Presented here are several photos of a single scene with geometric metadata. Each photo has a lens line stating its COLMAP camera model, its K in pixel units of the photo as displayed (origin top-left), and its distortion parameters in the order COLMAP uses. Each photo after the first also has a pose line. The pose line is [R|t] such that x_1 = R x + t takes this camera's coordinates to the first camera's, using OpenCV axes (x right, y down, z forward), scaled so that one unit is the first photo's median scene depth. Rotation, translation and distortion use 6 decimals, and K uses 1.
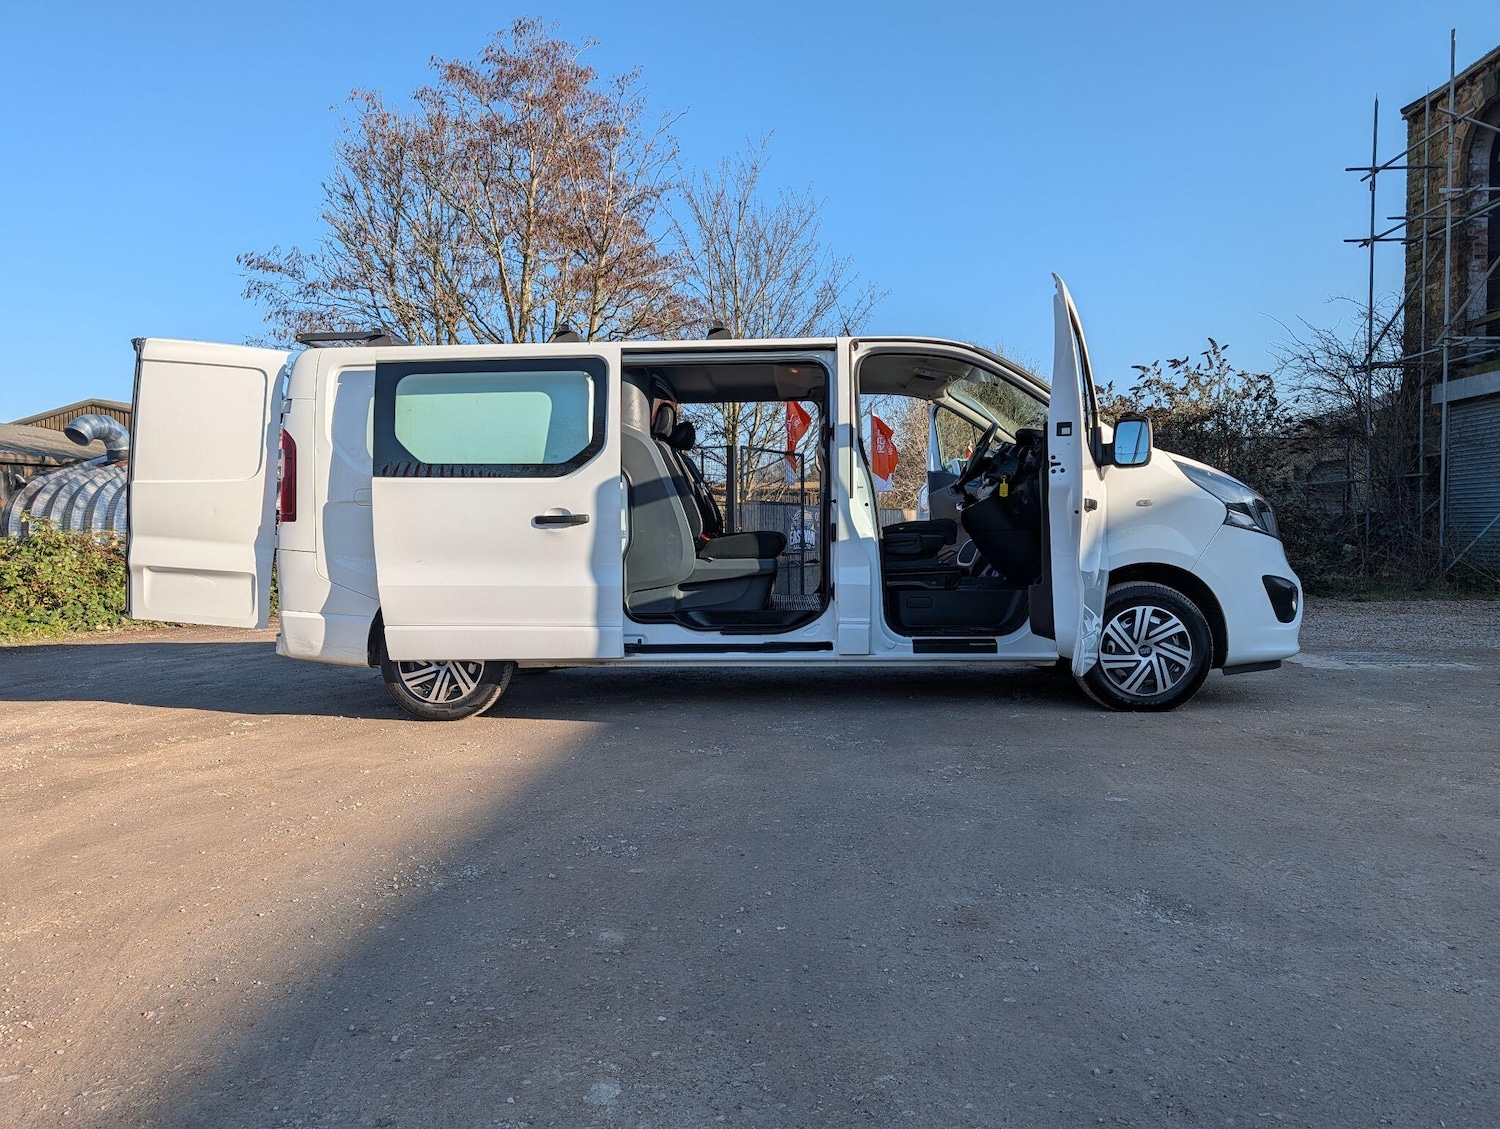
lens RADIAL K [[1092.4, 0, 745.2], [0, 1092.4, 569.3], [0, 0, 1]] dist [0.031382, -0.026003]
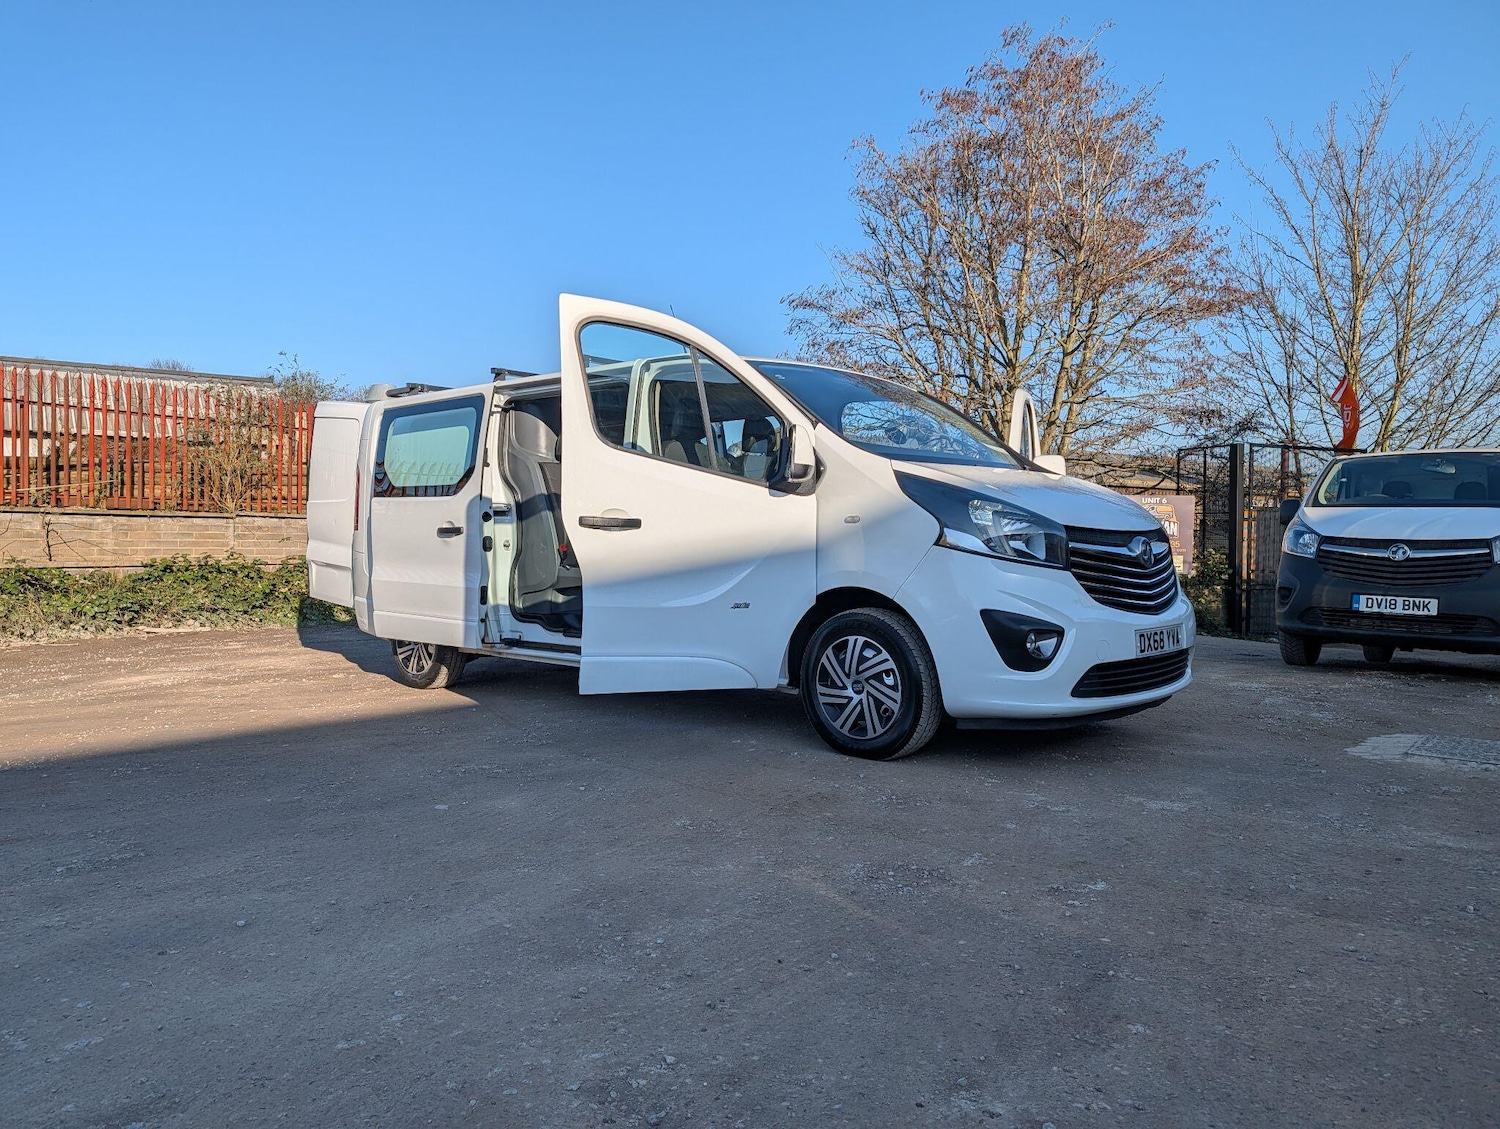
lens RADIAL K [[1097.5, 0, 747.2], [0, 1097.5, 543.3], [0, 0, 1]] dist [0.034014, -0.025915]
pose [[0.781514, 0.017236, -0.623649, 0.401957], [-0.033960, 0.999312, -0.014939, -0.011756], [0.622962, 0.032854, 0.781562, 0.120624]]
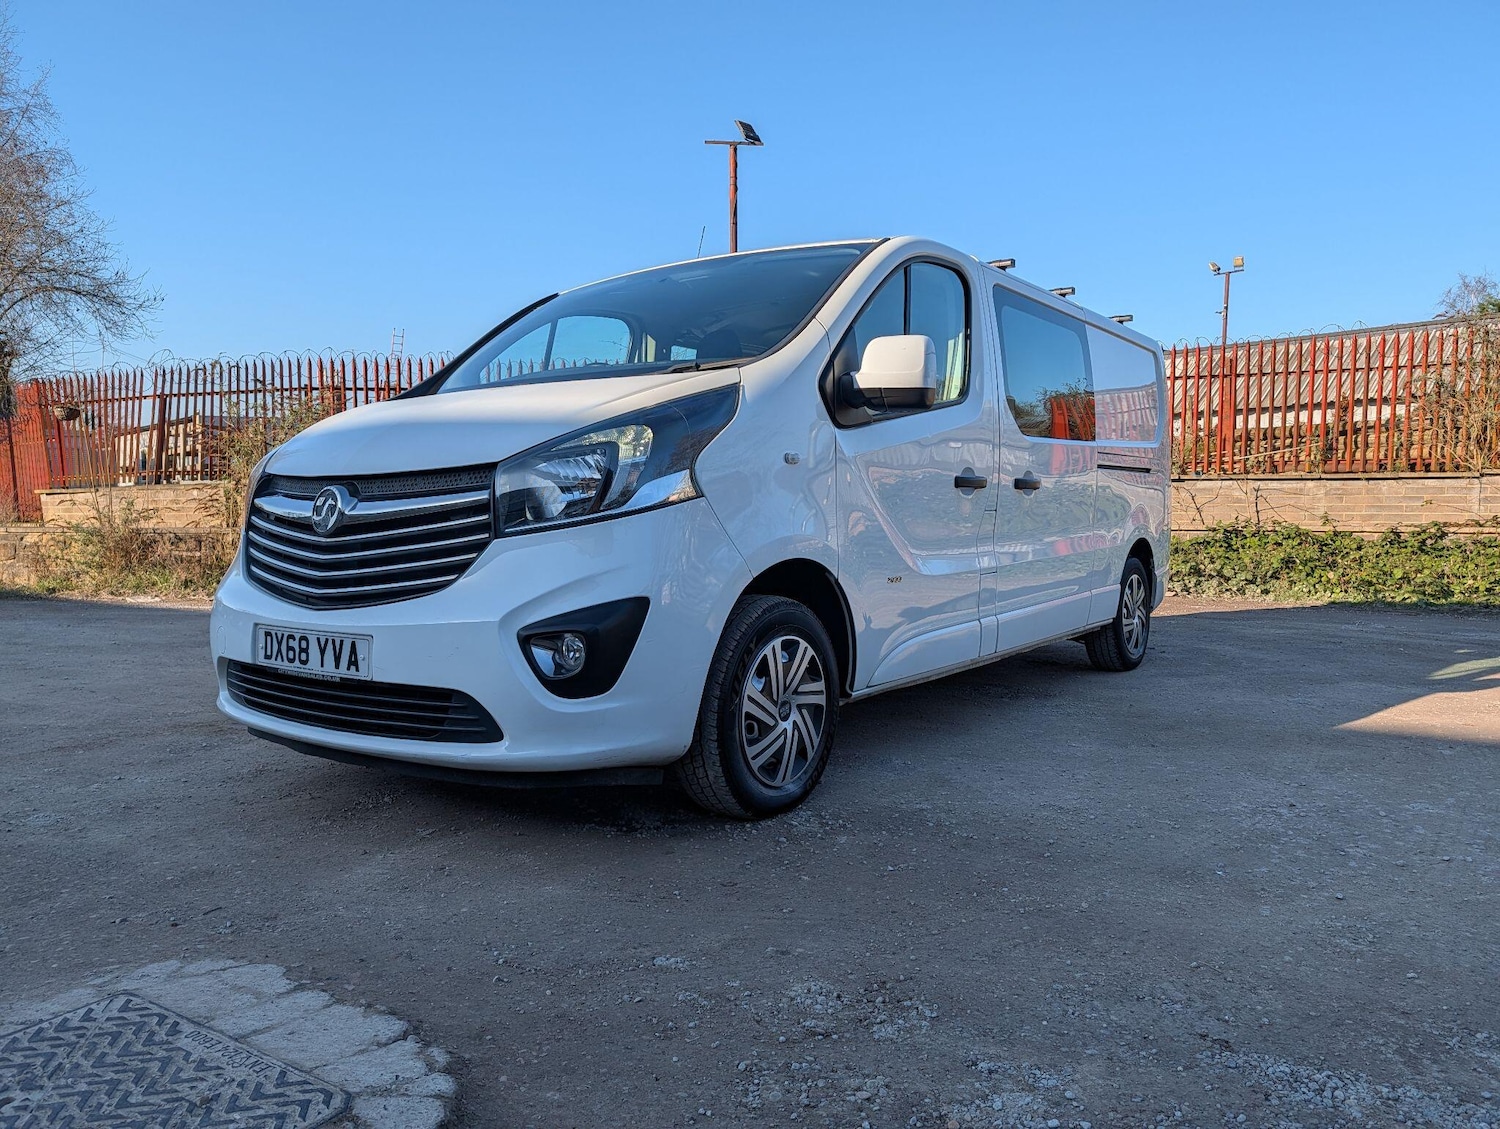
lens RADIAL K [[1097.5, 0, 747.2], [0, 1097.5, 543.3], [0, 0, 1]] dist [0.034014, -0.025915]
pose [[-0.548398, 0.040946, -0.835214, 0.425560], [-0.018470, 0.997964, 0.061053, -0.030226], [0.836013, 0.048908, -0.546525, 0.784084]]
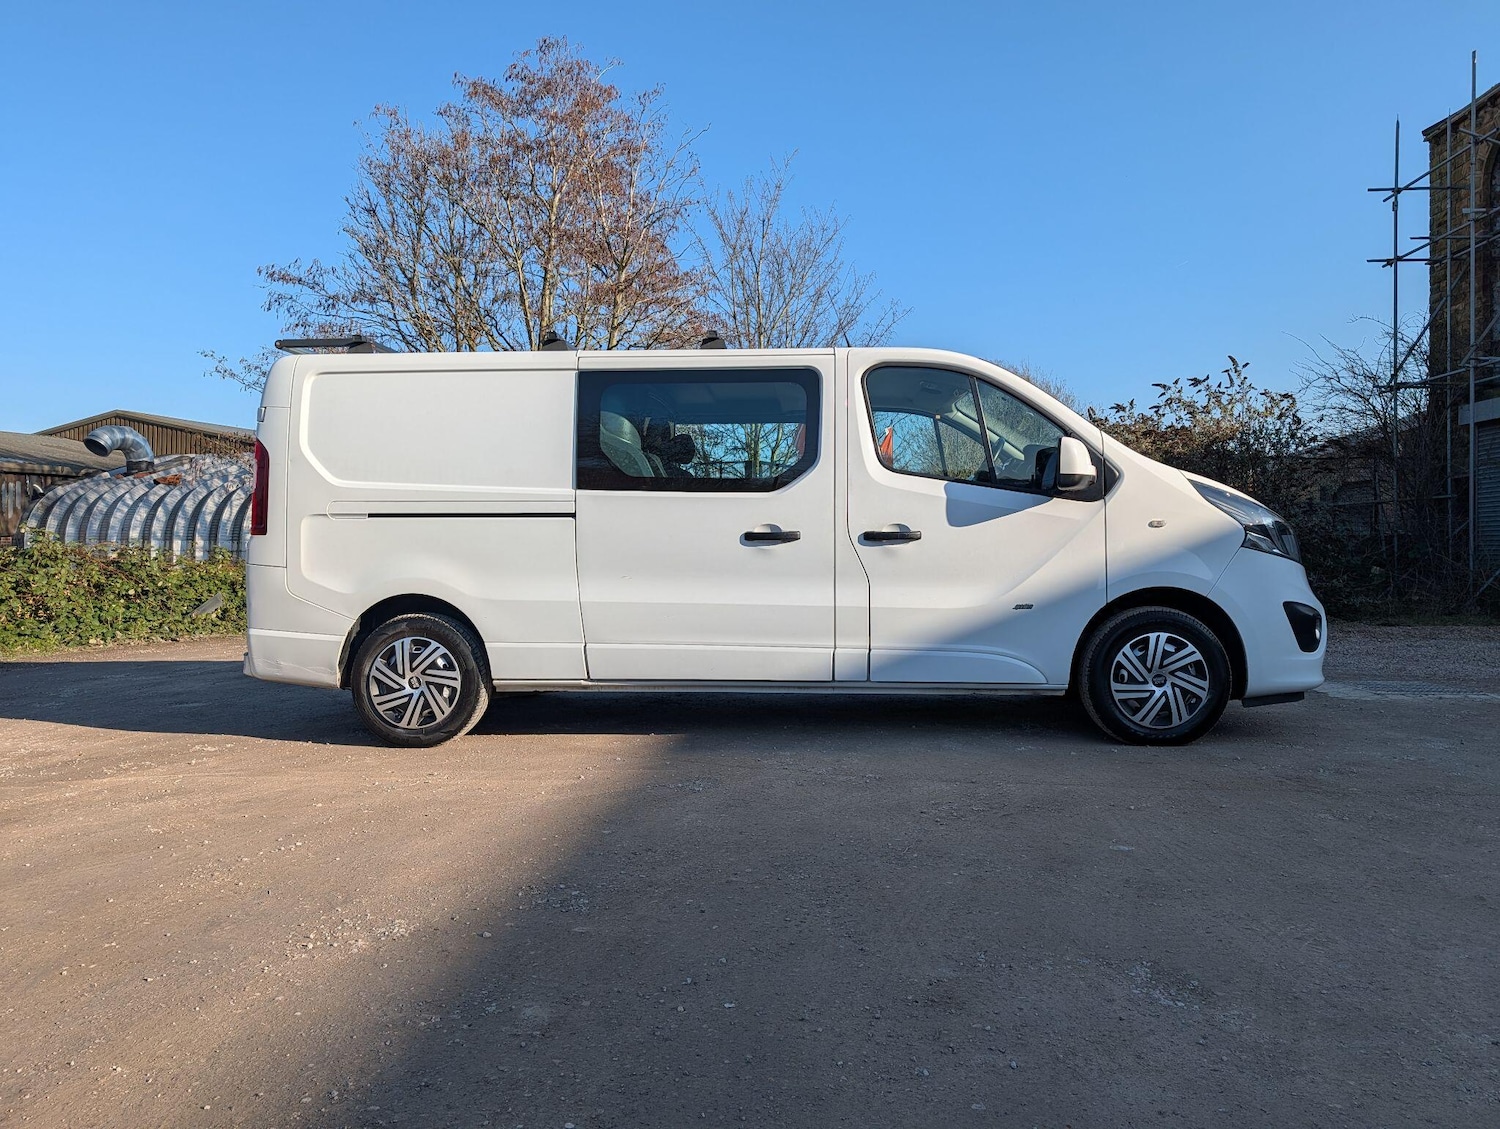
lens RADIAL K [[1089.4, 0, 769.8], [0, 1089.4, 538.8], [0, 0, 1]] dist [0.035464, -0.033226]
pose [[0.999954, 0.008593, -0.004270, 0.015879], [-0.008766, 0.999066, -0.042303, -0.002094], [0.003902, 0.042339, 0.999096, 0.026367]]
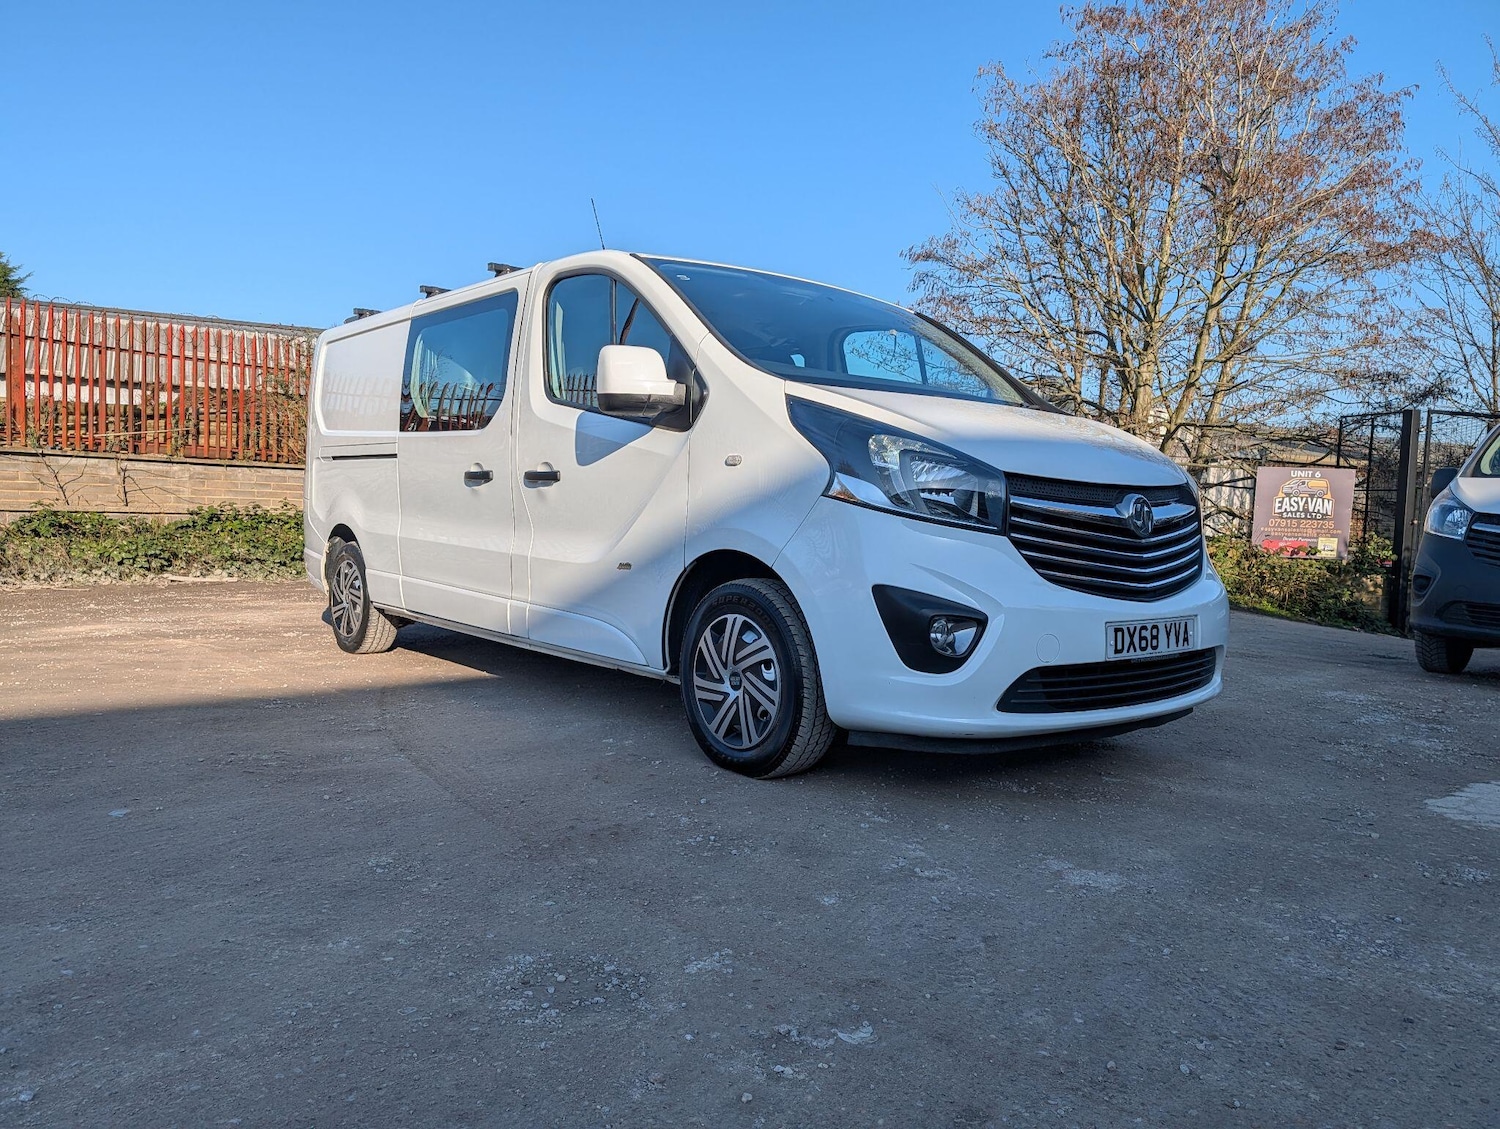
lens RADIAL K [[1092.4, 0, 745.2], [0, 1092.4, 569.3], [0, 0, 1]] dist [0.031382, -0.026003]
pose [[0.680515, 0.074020, -0.728986, 0.405829], [-0.063704, 0.997094, 0.041775, -0.010510], [0.729959, 0.018011, 0.683253, 0.260903]]
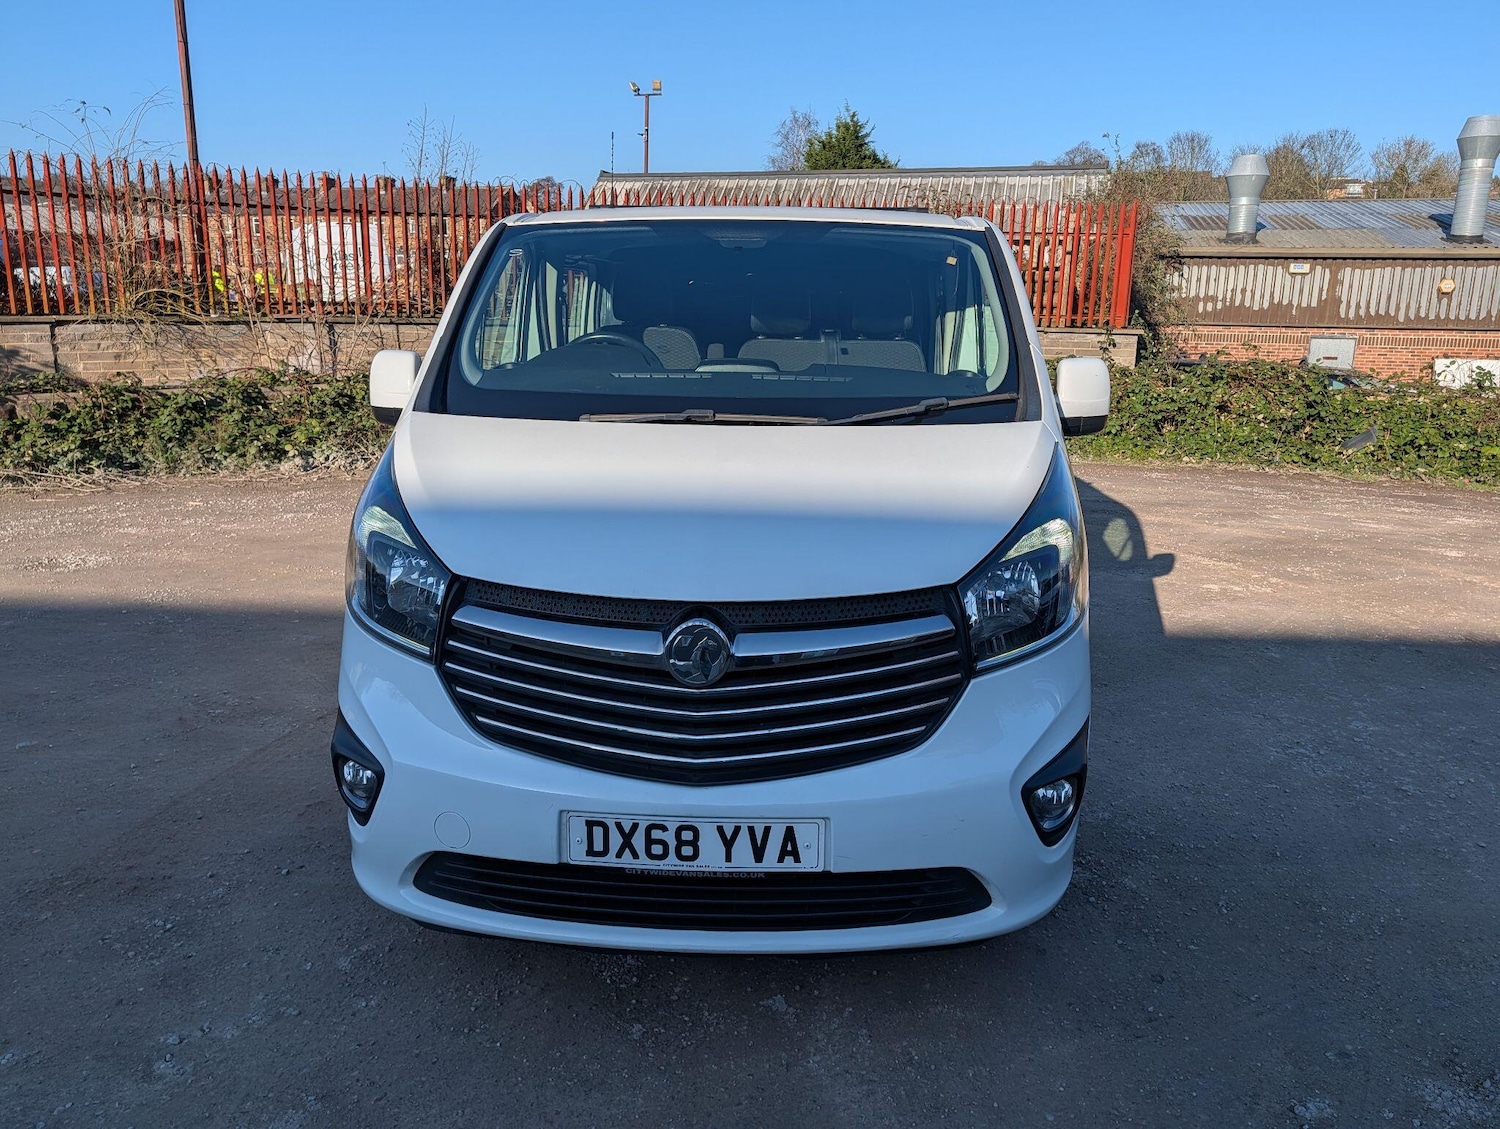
lens RADIAL K [[1097.5, 0, 747.2], [0, 1097.5, 543.3], [0, 0, 1]] dist [0.034014, -0.025915]
pose [[0.005185, 0.225943, -0.974127, 0.444096], [-0.046637, 0.973134, 0.225465, -0.083973], [0.998898, 0.044262, 0.015583, 0.556121]]
